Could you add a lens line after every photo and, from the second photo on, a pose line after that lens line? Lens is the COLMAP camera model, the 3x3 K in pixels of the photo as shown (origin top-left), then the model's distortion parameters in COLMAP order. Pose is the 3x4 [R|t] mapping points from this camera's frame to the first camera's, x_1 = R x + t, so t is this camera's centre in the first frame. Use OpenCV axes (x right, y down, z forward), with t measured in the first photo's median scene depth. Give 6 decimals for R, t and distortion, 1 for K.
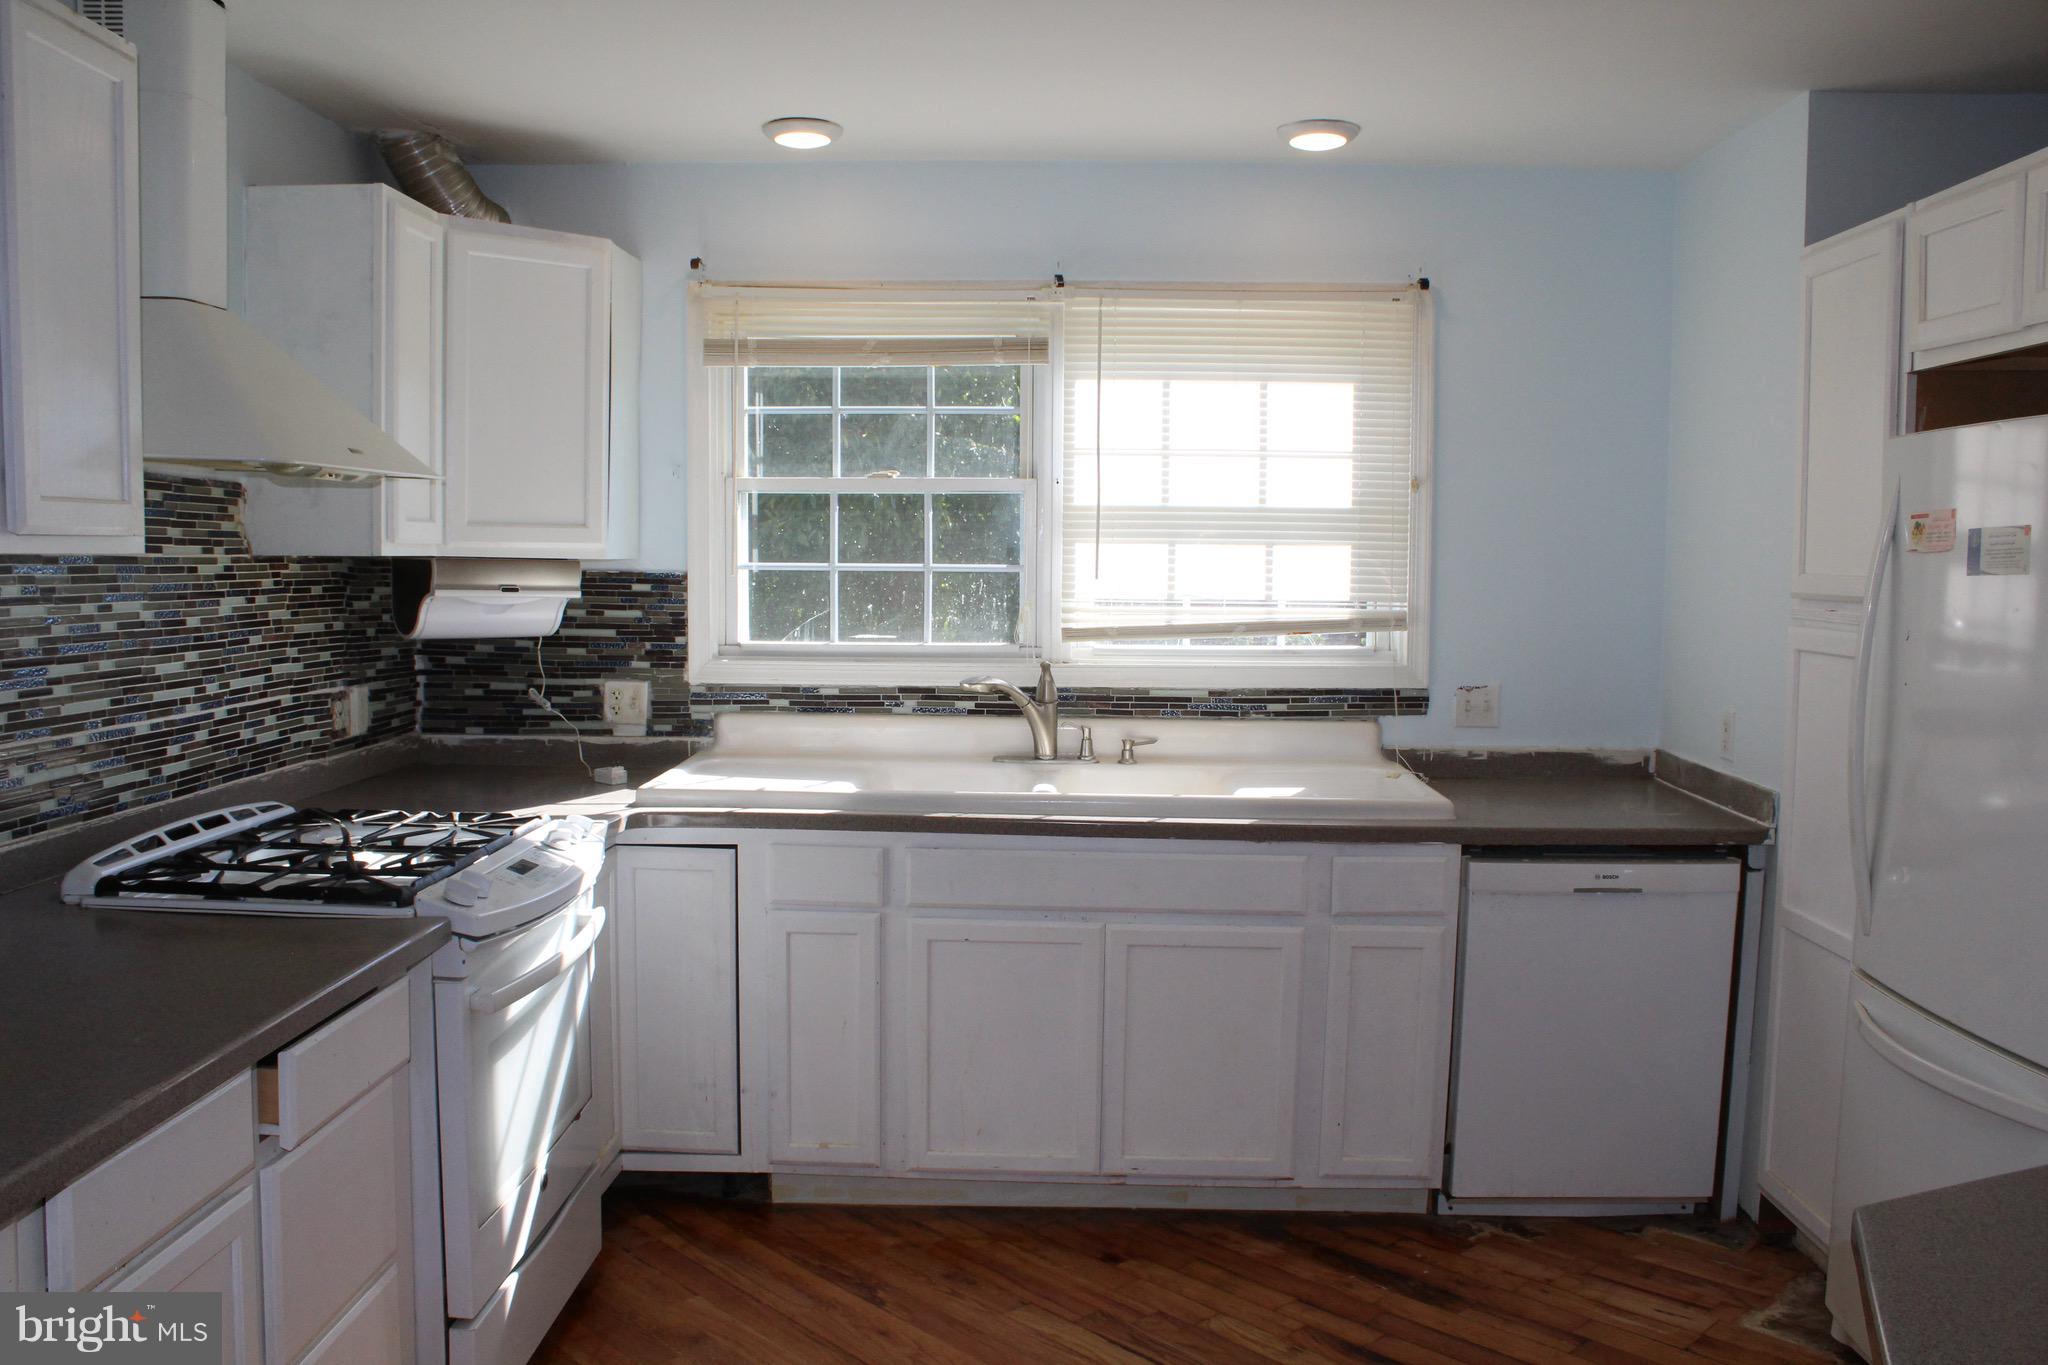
lens RADIAL K [[1717.0, 0, 1024.0], [0, 1717.0, 682.5], [0, 0, 1]] dist [-0.171544, 0.174873]
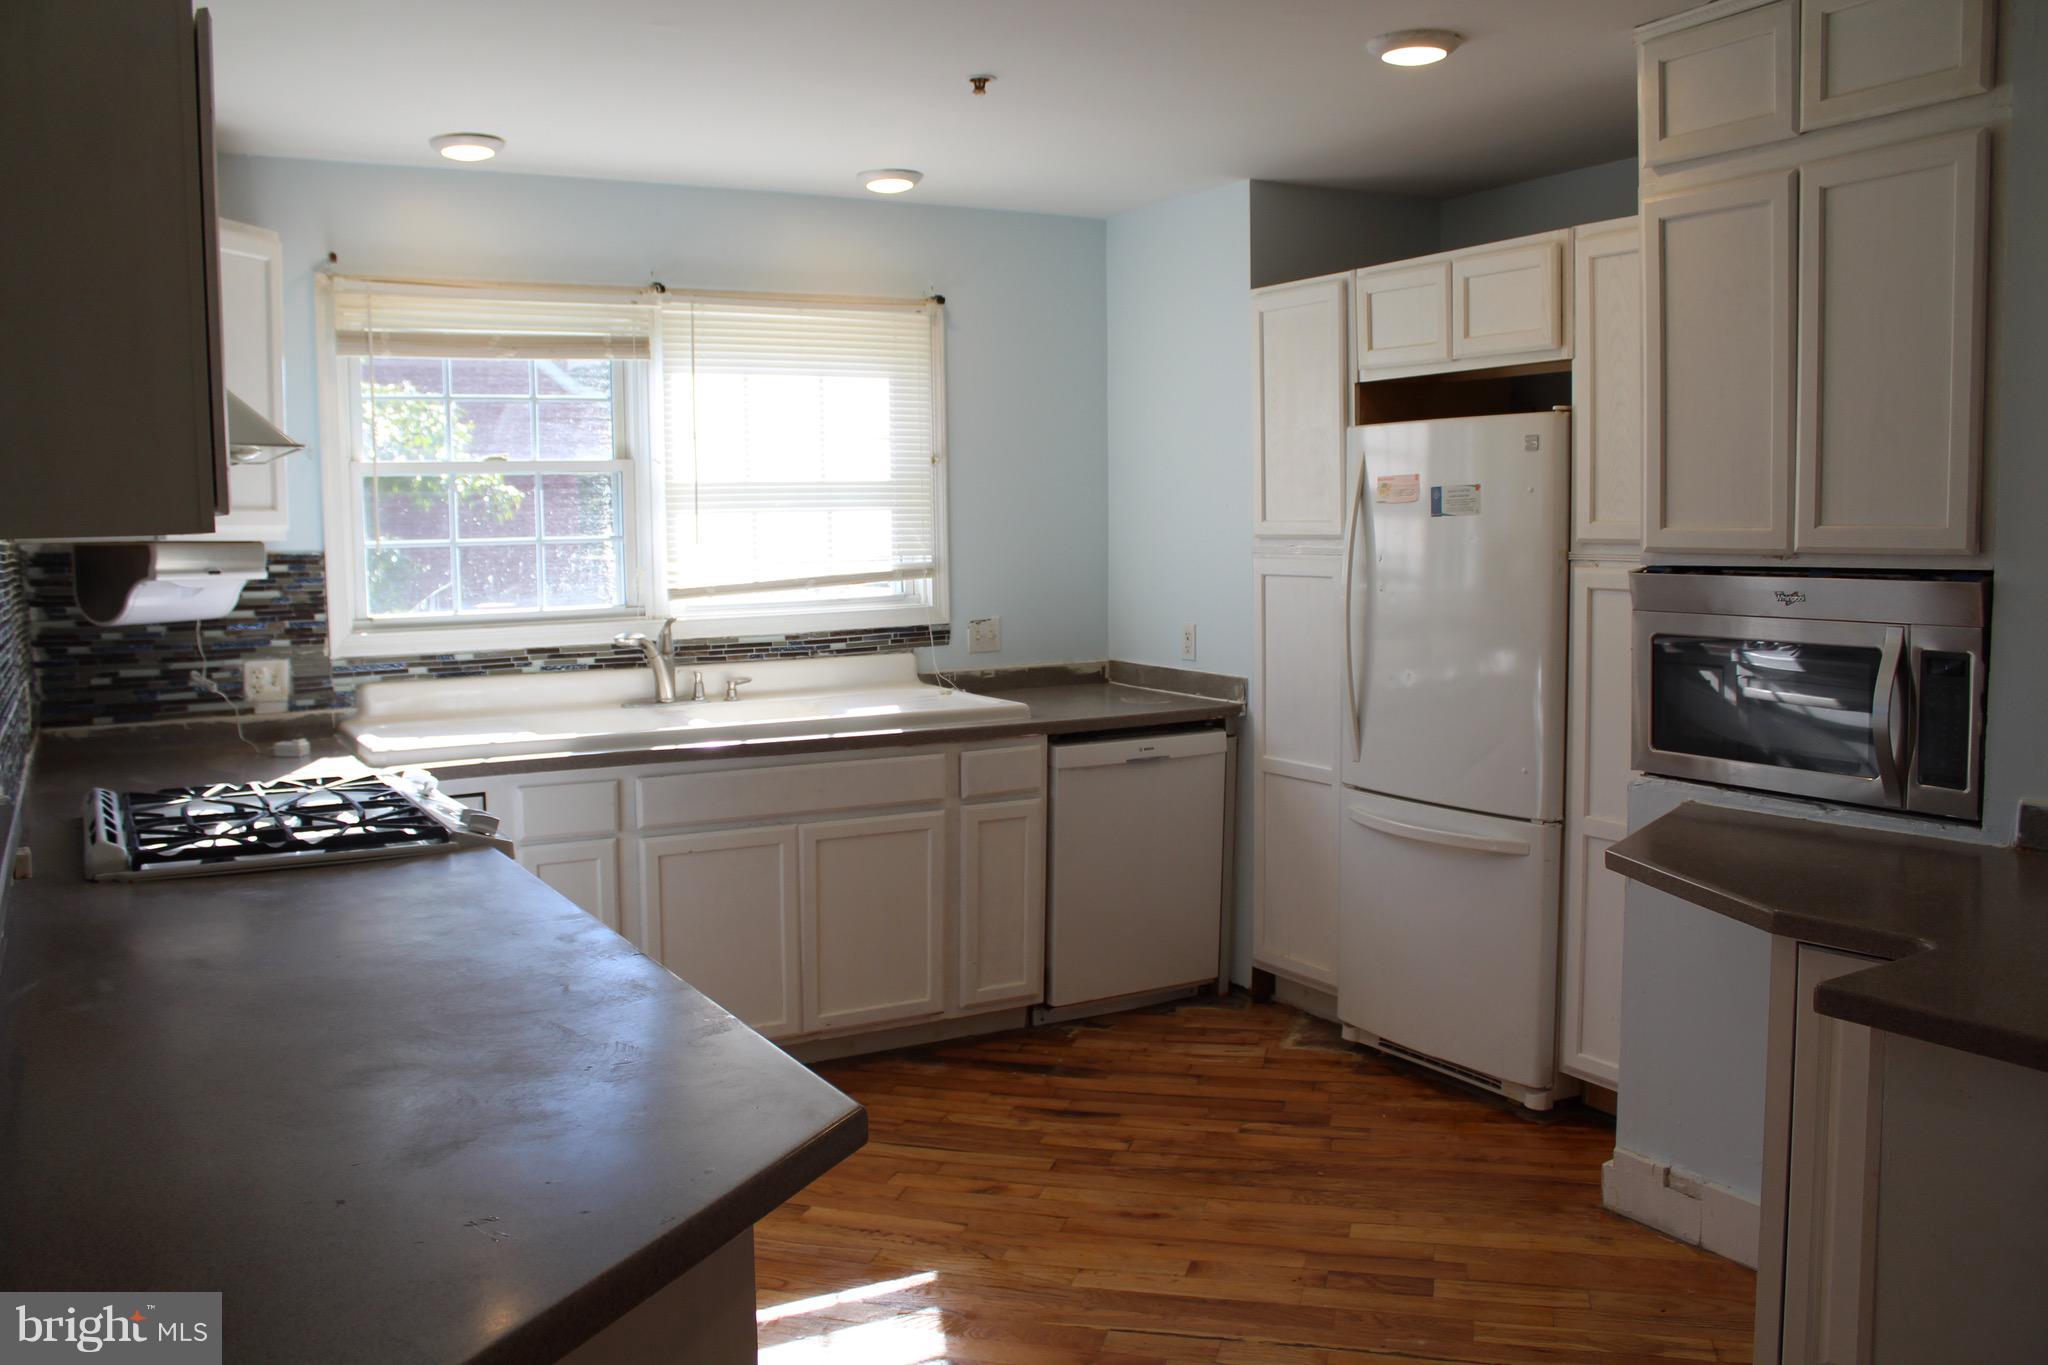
lens RADIAL K [[1717.0, 0, 1024.0], [0, 1717.0, 682.5], [0, 0, 1]] dist [-0.171544, 0.174873]
pose [[0.850418, -0.071470, 0.521231, -0.379232], [0.063096, 0.997434, 0.033822, 0.007760], [-0.522311, 0.004125, 0.852745, -0.103846]]
